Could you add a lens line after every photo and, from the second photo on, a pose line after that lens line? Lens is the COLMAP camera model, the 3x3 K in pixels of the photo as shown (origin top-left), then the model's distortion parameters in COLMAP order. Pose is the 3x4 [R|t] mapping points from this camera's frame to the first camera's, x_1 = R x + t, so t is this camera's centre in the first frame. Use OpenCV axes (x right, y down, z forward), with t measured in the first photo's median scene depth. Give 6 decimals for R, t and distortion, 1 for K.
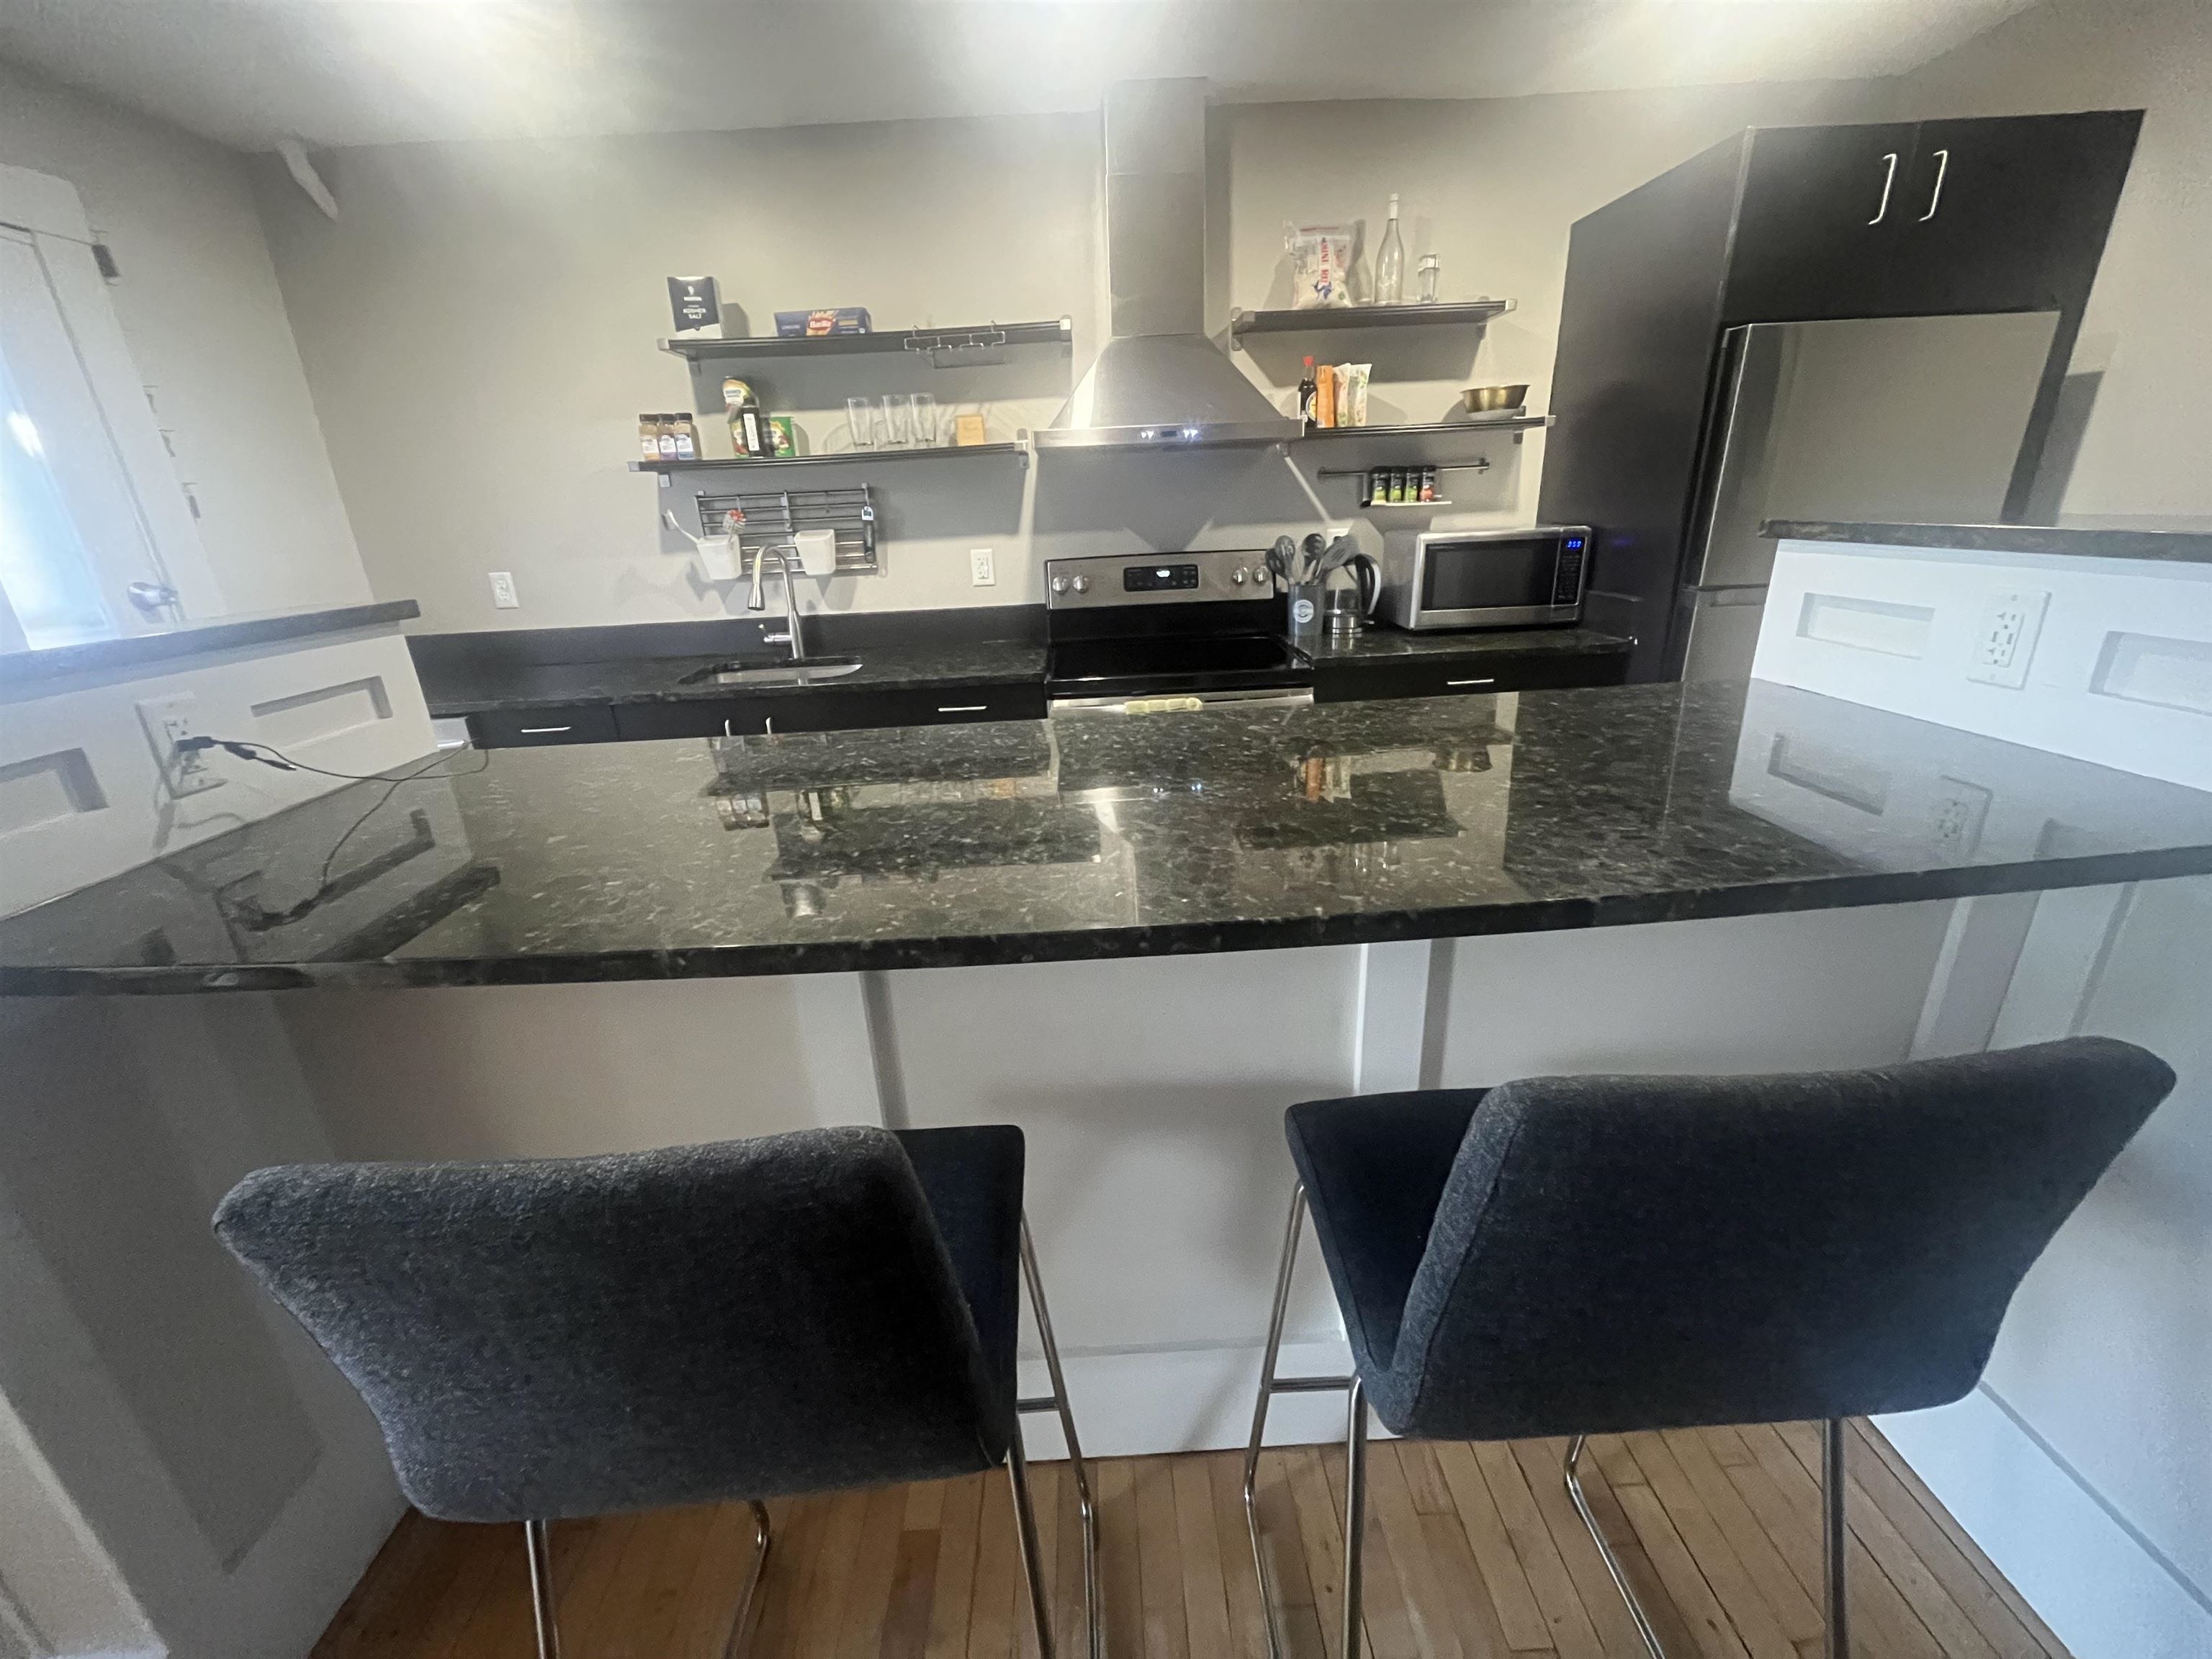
lens RADIAL K [[890.3, 0, 1106.0], [0, 890.3, 829.5], [0, 0, 1]] dist [-0.001110, -0.000299]
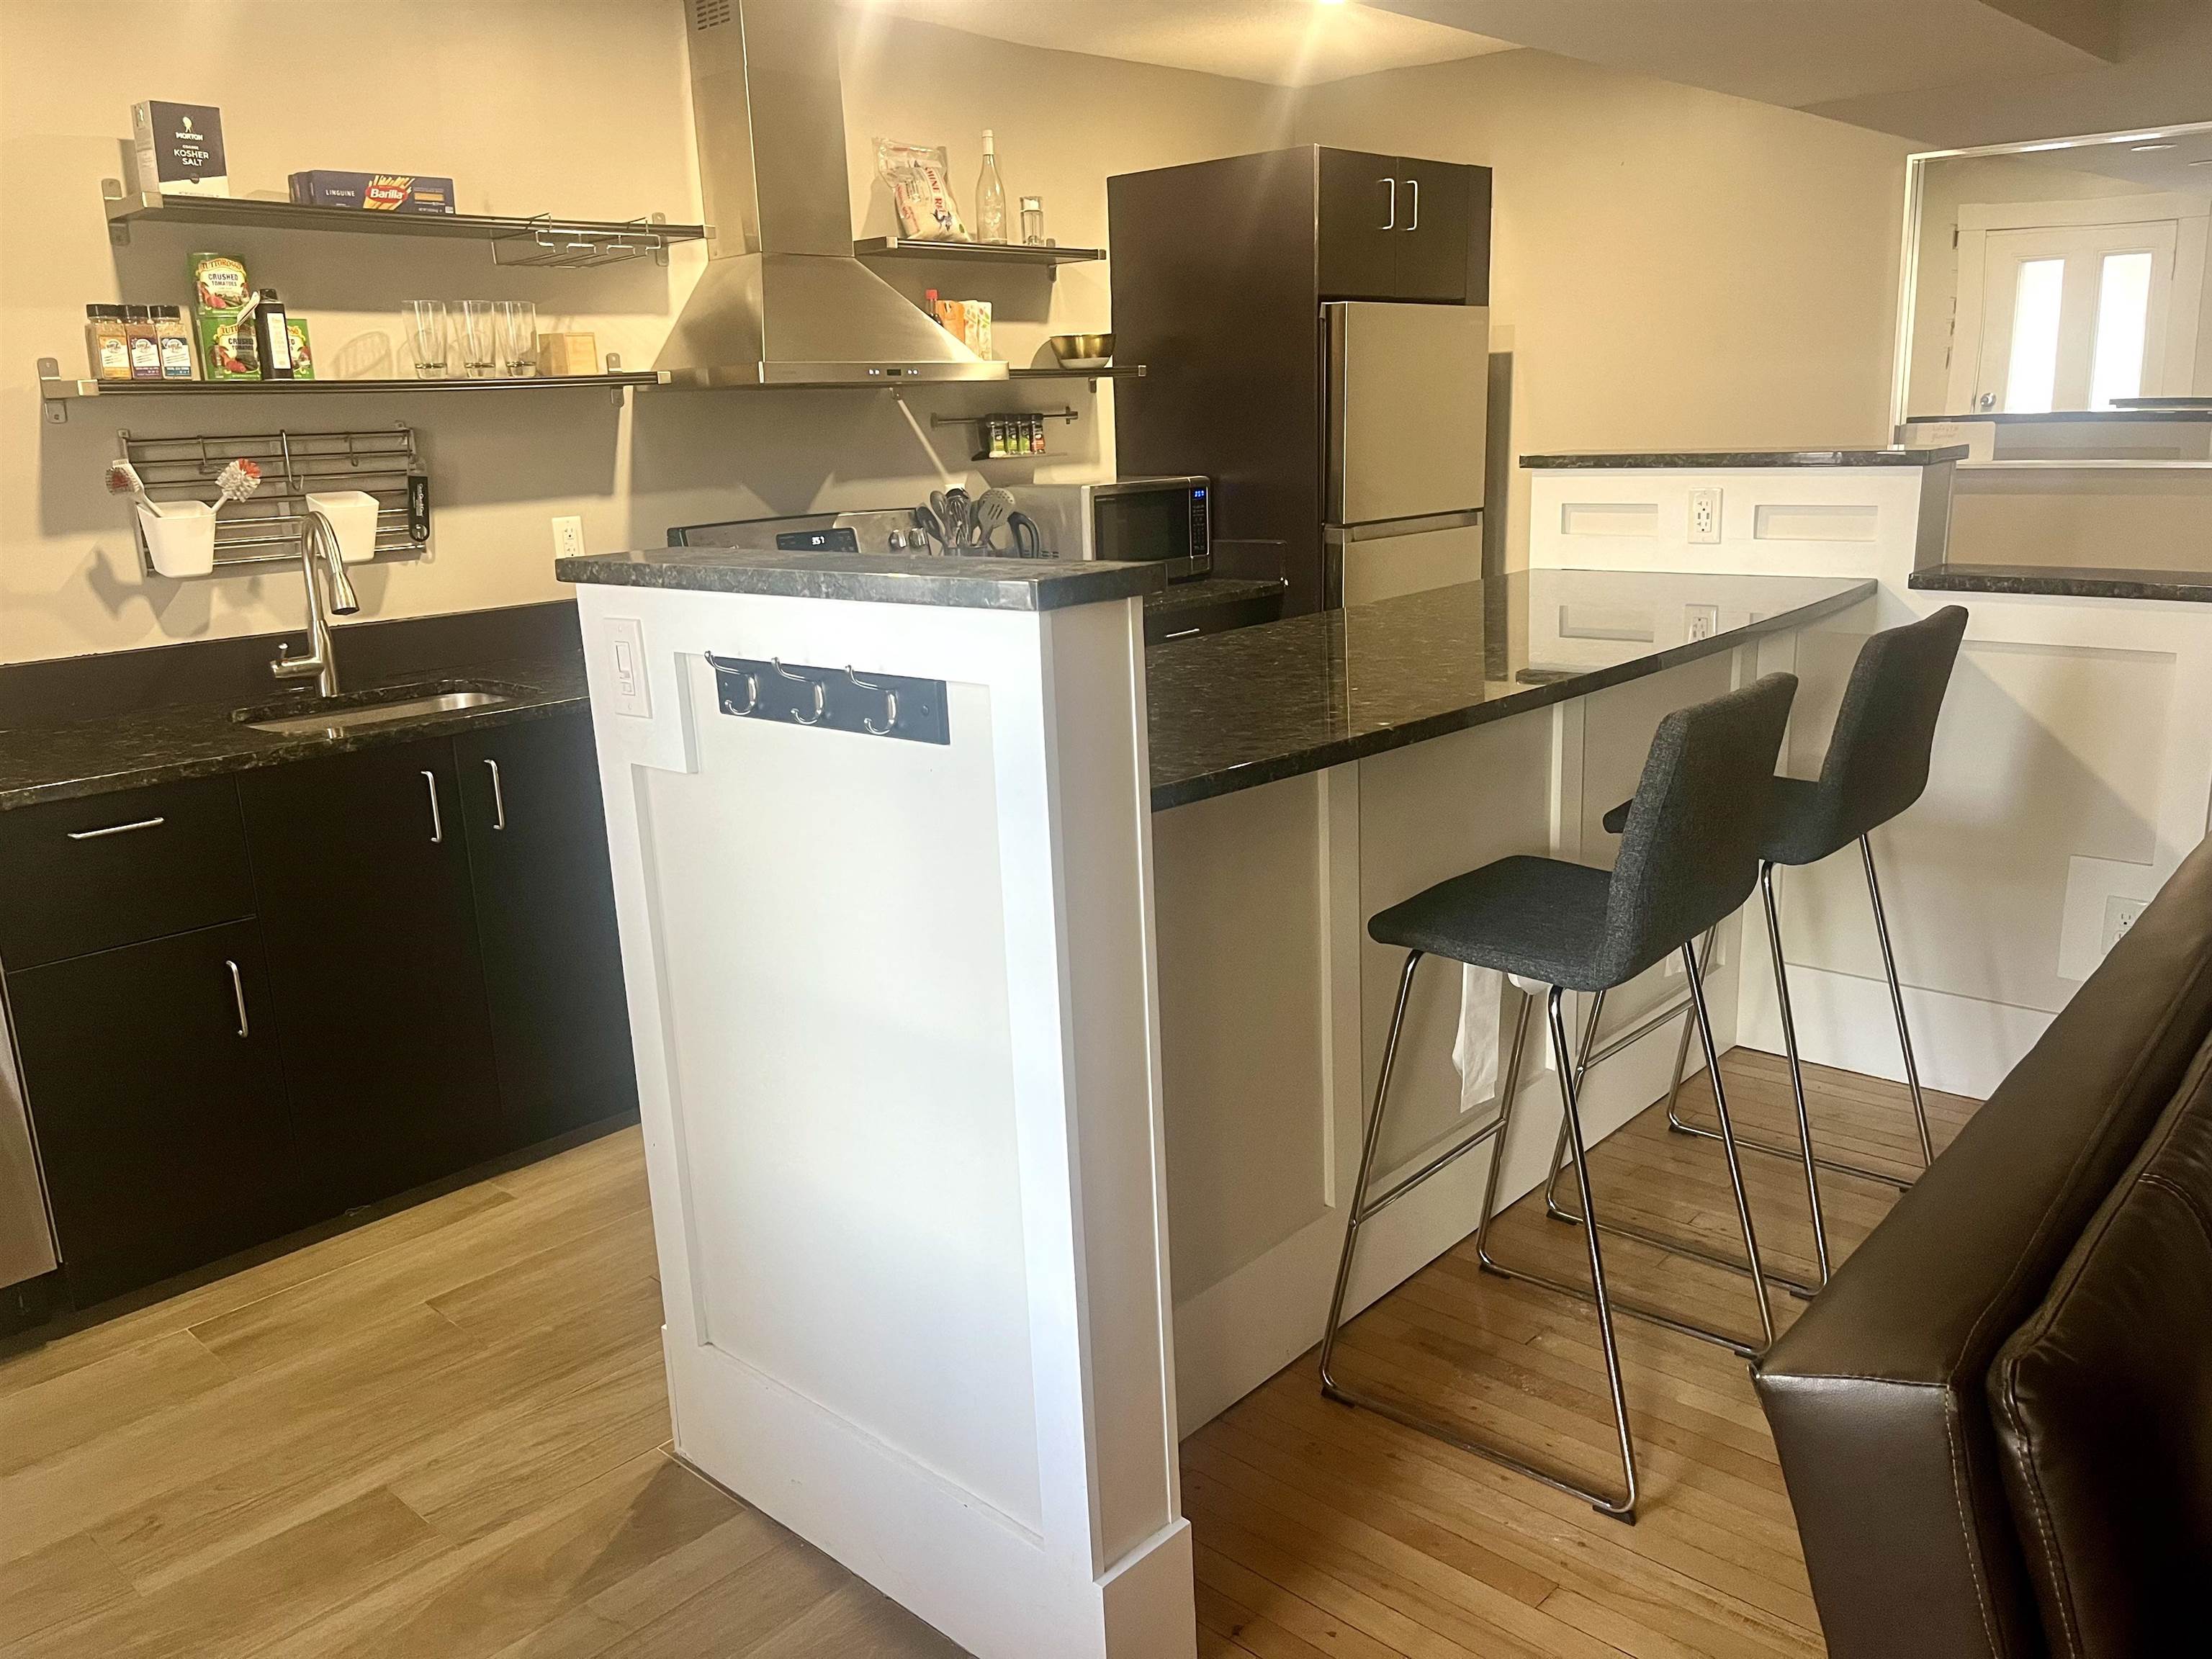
lens RADIAL K [[1672.2, 0, 1106.0], [0, 1672.2, 829.5], [0, 0, 1]] dist [0.041962, -0.059160]
pose [[0.703928, -0.153260, 0.693539, -0.823931], [0.253389, 0.966380, -0.043632, 0.084636], [-0.663535, 0.206449, 0.719096, -0.167546]]
